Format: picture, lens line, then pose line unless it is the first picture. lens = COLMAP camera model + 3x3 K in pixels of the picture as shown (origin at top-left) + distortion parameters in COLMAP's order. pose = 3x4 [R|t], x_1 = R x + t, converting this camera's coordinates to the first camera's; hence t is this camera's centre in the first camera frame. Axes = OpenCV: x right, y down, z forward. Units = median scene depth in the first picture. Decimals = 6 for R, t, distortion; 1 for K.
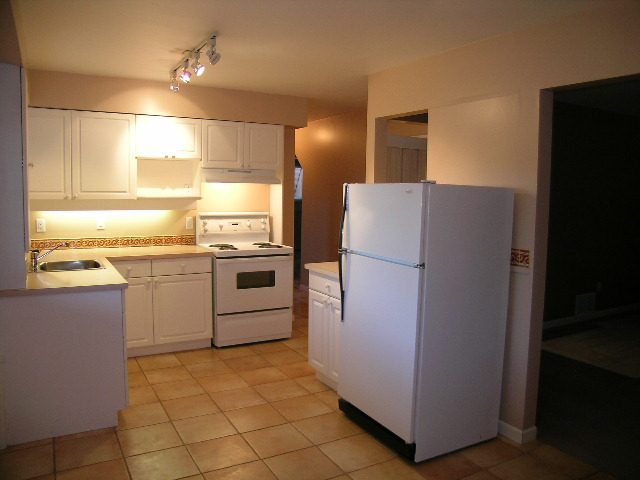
lens RADIAL K [[506.1, 0, 321.6], [0, 506.1, 239.8], [0, 0, 1]] dist [-0.152025, 0.101975]
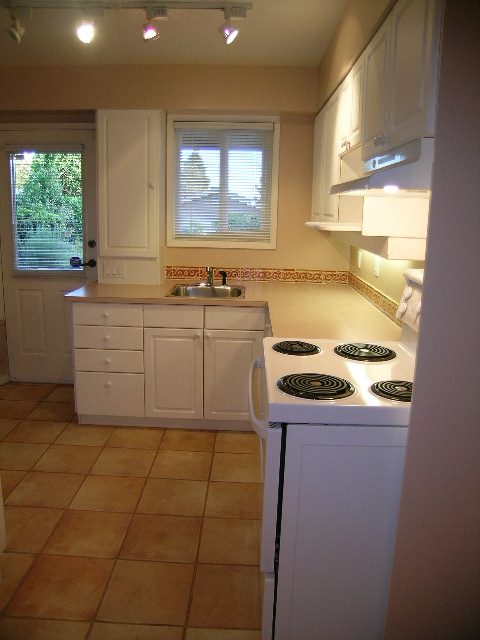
lens RADIAL K [[506.1, 0, 238.2], [0, 506.1, 319.7], [0, 0, 1]] dist [-0.152025, 0.101975]
pose [[-0.507433, 0.162723, -0.846187, 0.240621], [-0.113757, 0.960762, 0.252972, -0.130762], [0.854149, 0.224627, -0.469012, 1.401840]]
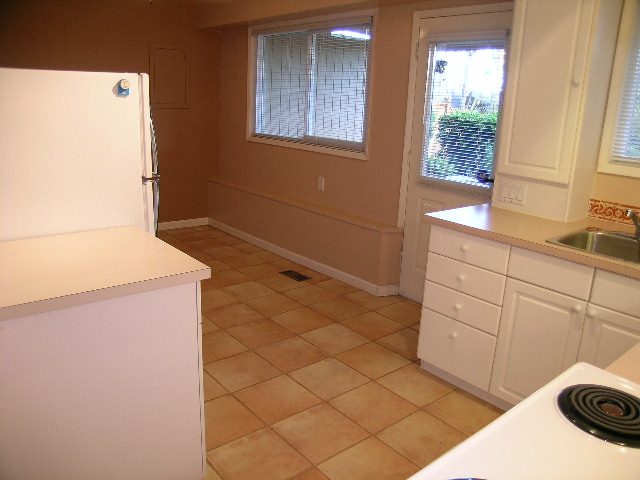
lens RADIAL K [[506.1, 0, 320.3], [0, 506.1, 239.9], [0, 0, 1]] dist [-0.152025, 0.101975]
pose [[-0.981564, -0.003352, -0.191102, -0.043254], [-0.071944, 0.932791, 0.353164, -0.125001], [0.177074, 0.360402, -0.915836, 1.369521]]
